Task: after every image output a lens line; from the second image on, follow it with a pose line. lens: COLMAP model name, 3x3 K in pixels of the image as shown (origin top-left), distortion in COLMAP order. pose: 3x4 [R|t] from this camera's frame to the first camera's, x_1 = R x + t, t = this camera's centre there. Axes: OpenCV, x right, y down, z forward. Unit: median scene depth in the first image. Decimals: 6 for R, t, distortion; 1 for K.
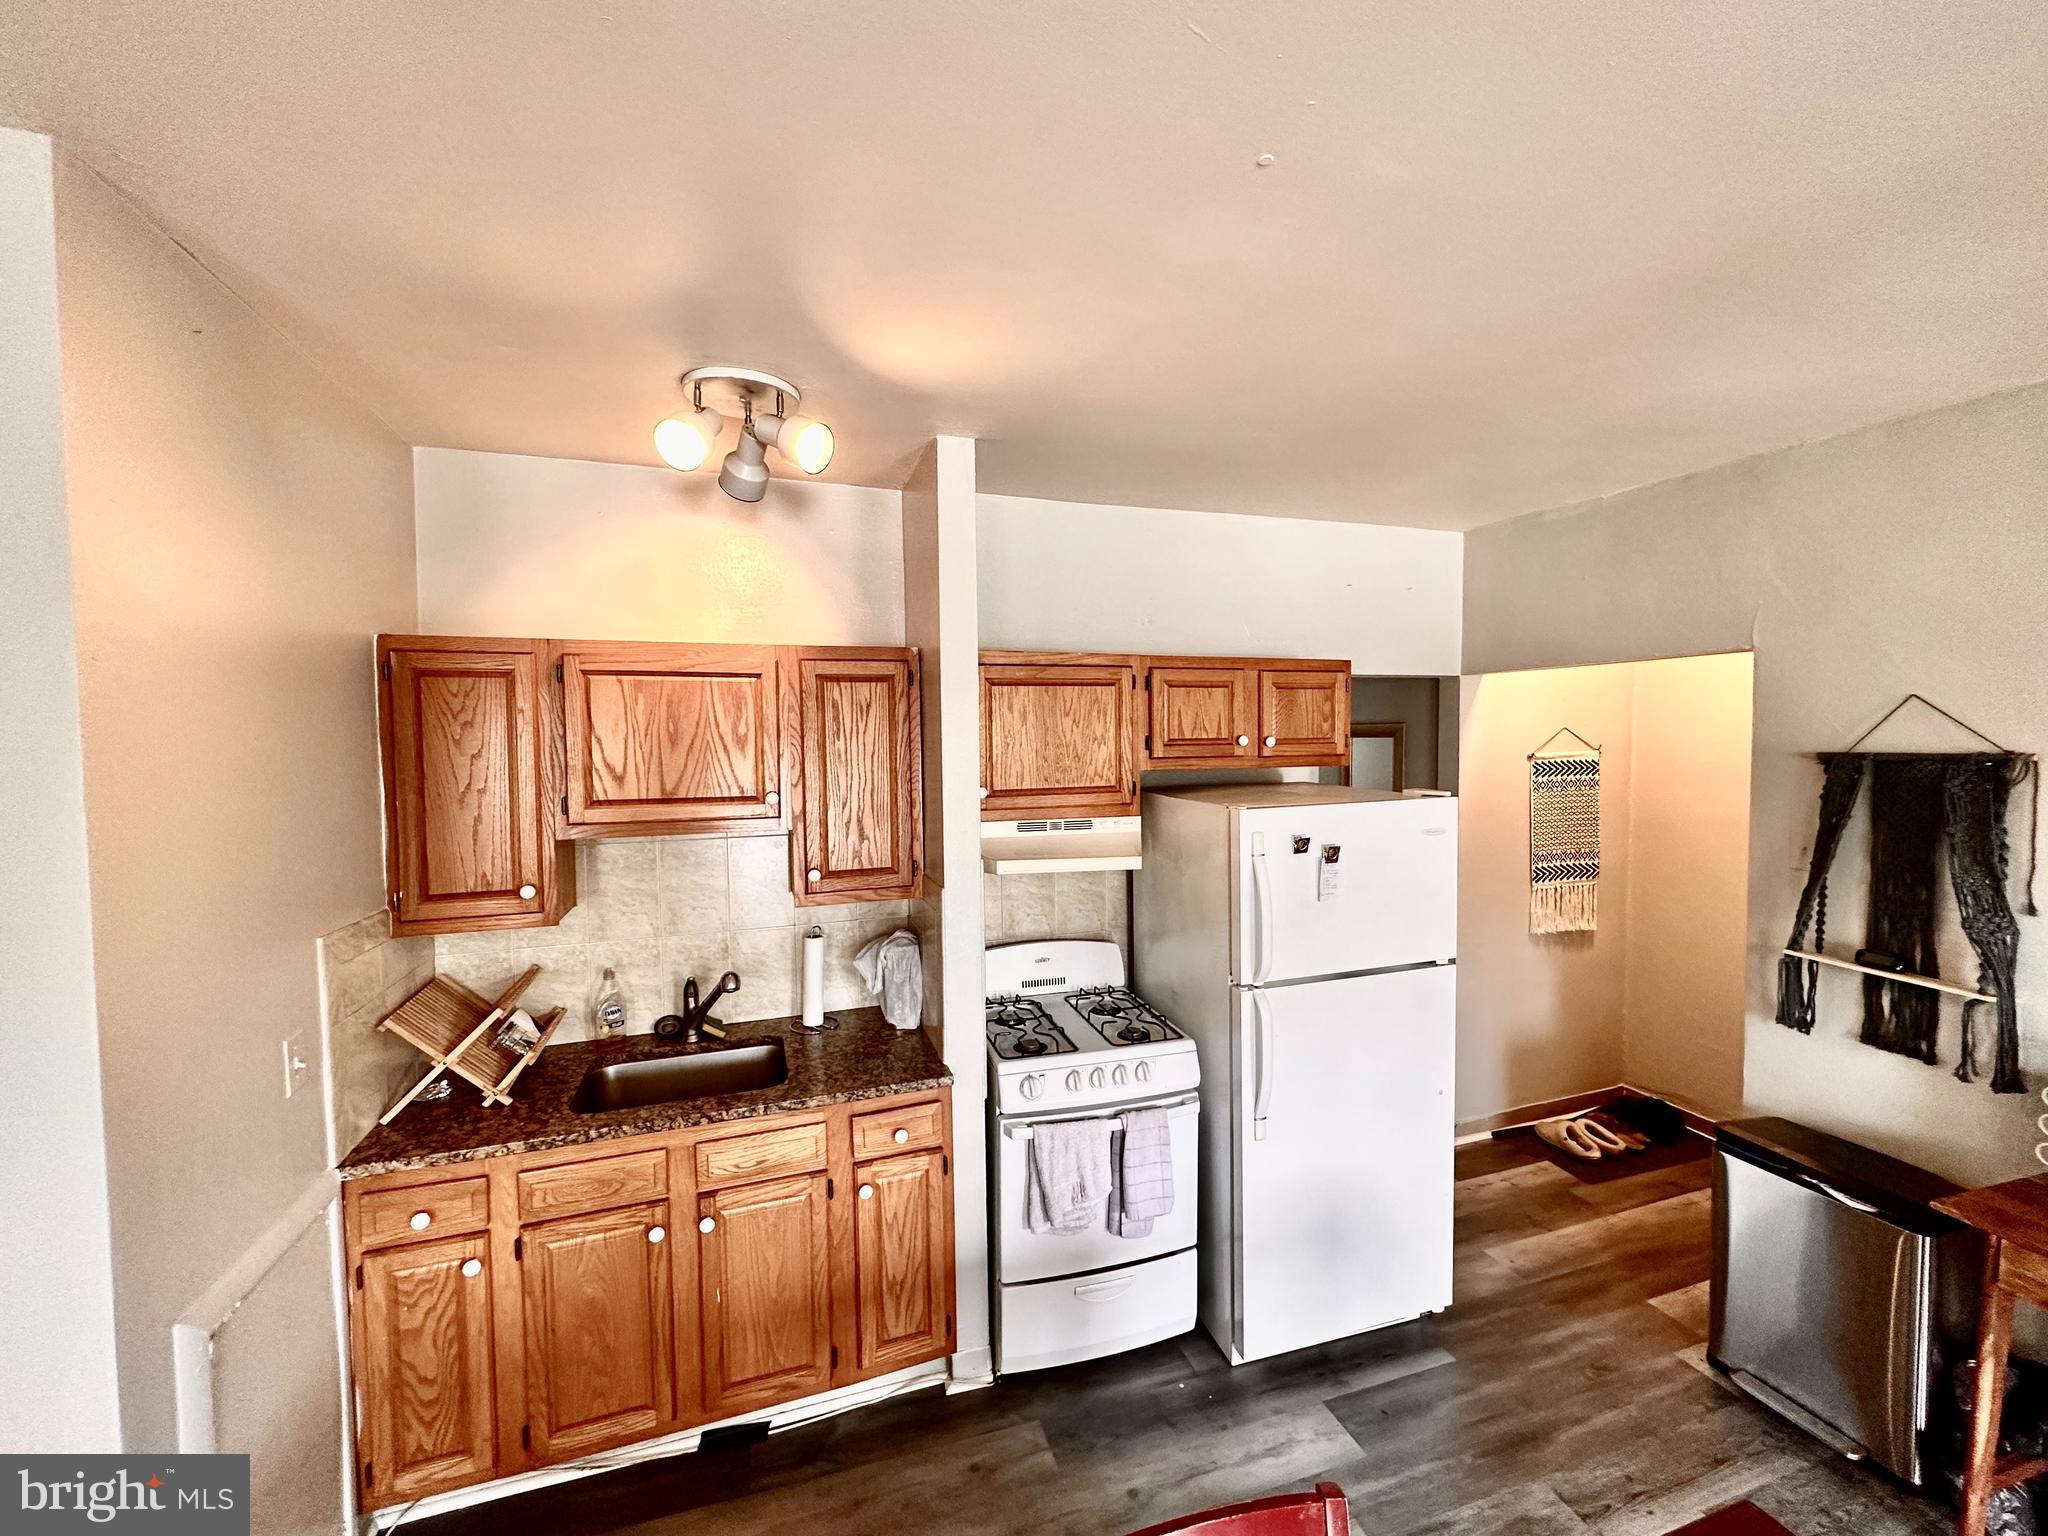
lens RADIAL K [[815.3, 0, 1024.5], [0, 815.3, 769.9], [0, 0, 1]] dist [0.000127, -0.000306]
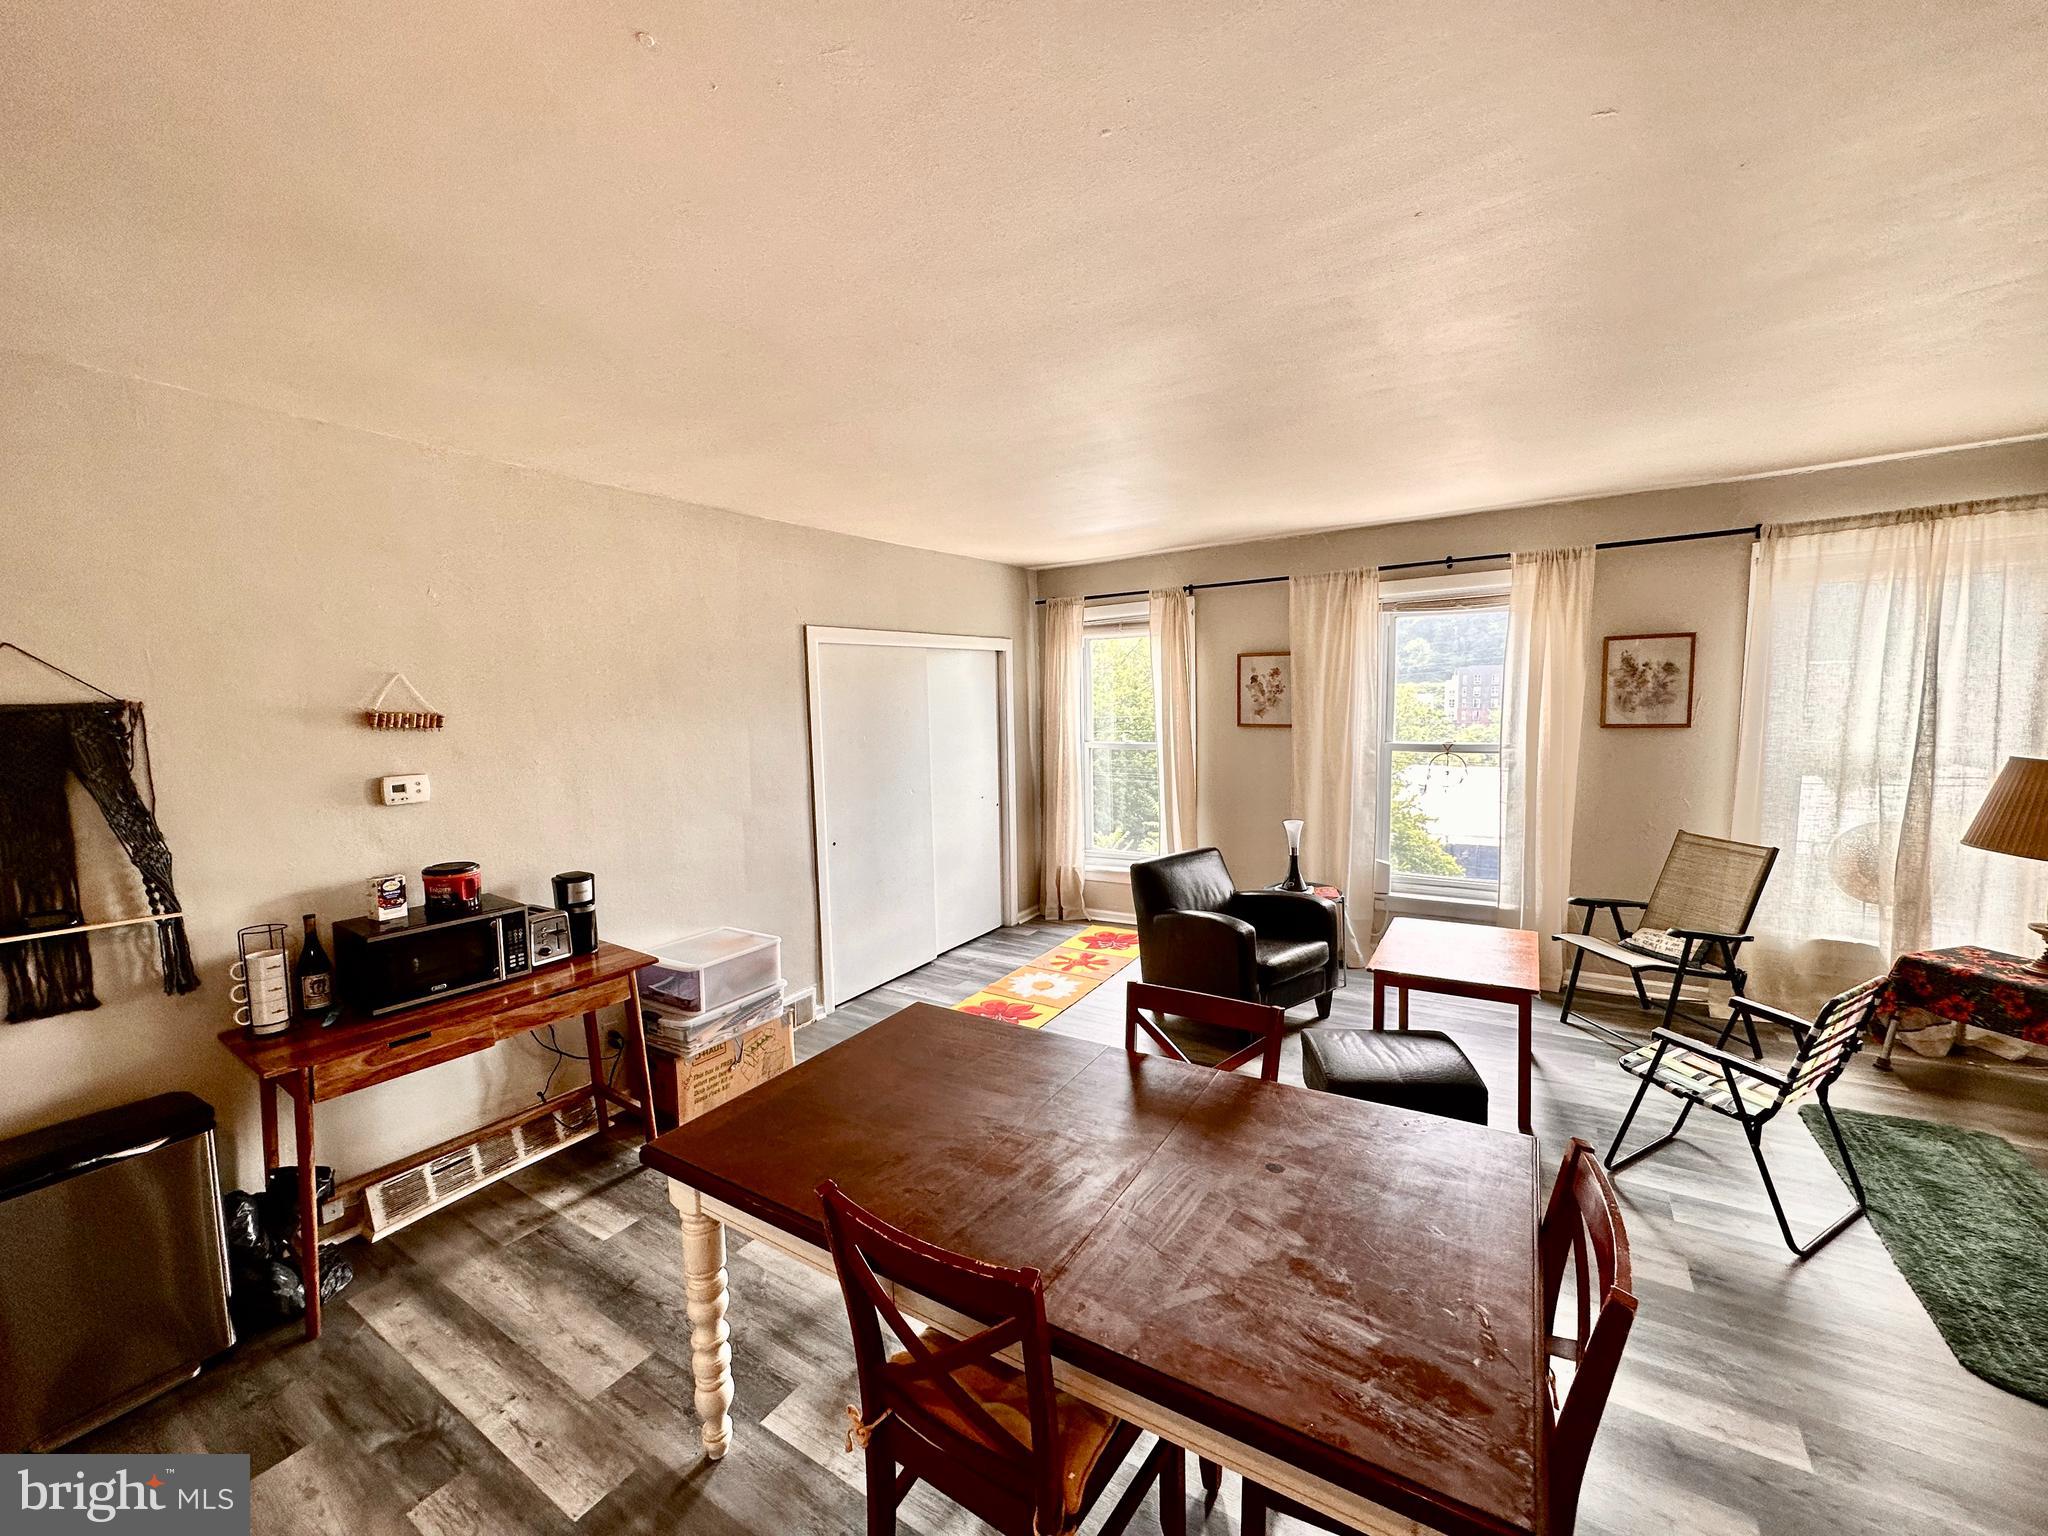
lens RADIAL K [[815.3, 0, 1018.8], [0, 815.3, 763.9], [0, 0, 1]] dist [0.000127, -0.000306]
pose [[-0.641436, -0.048334, 0.765652, -0.368312], [0.058554, 0.992018, 0.111678, 0.009708], [-0.764939, 0.116466, -0.633486, 0.659661]]
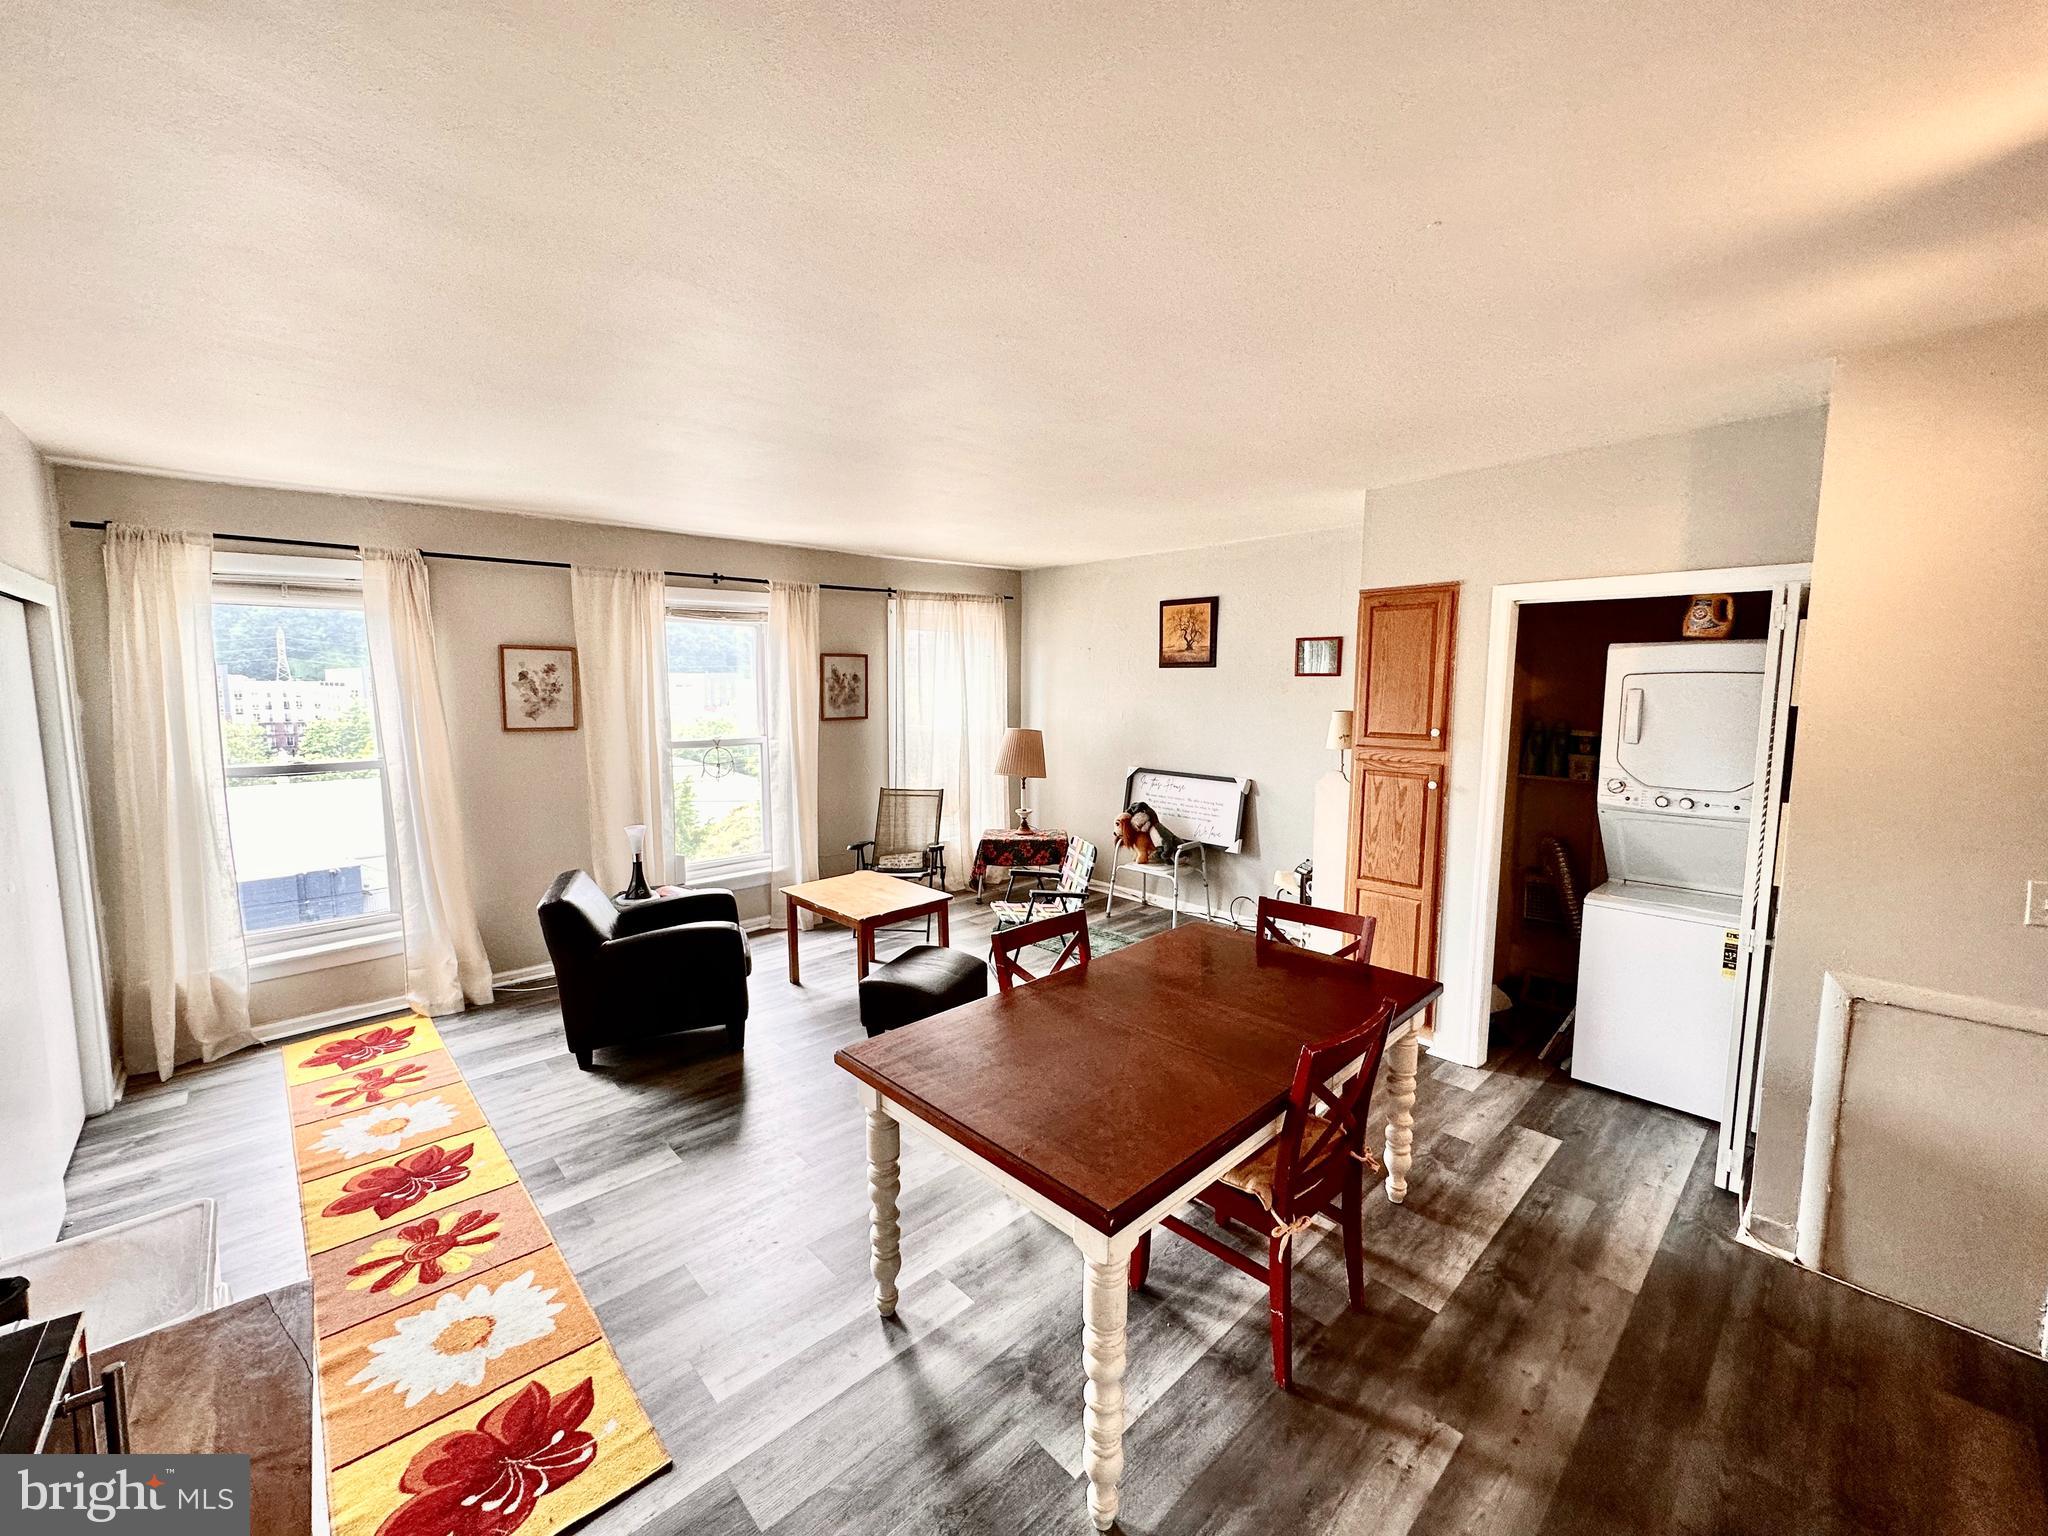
lens RADIAL K [[815.3, 0, 1023.2], [0, 815.3, 770.2], [0, 0, 1]] dist [0.000127, -0.000306]
pose [[-0.899912, 0.051303, -0.433044, 0.751845], [-0.013258, 0.989378, 0.144763, -0.007556], [0.435871, 0.136015, -0.889672, 0.979230]]
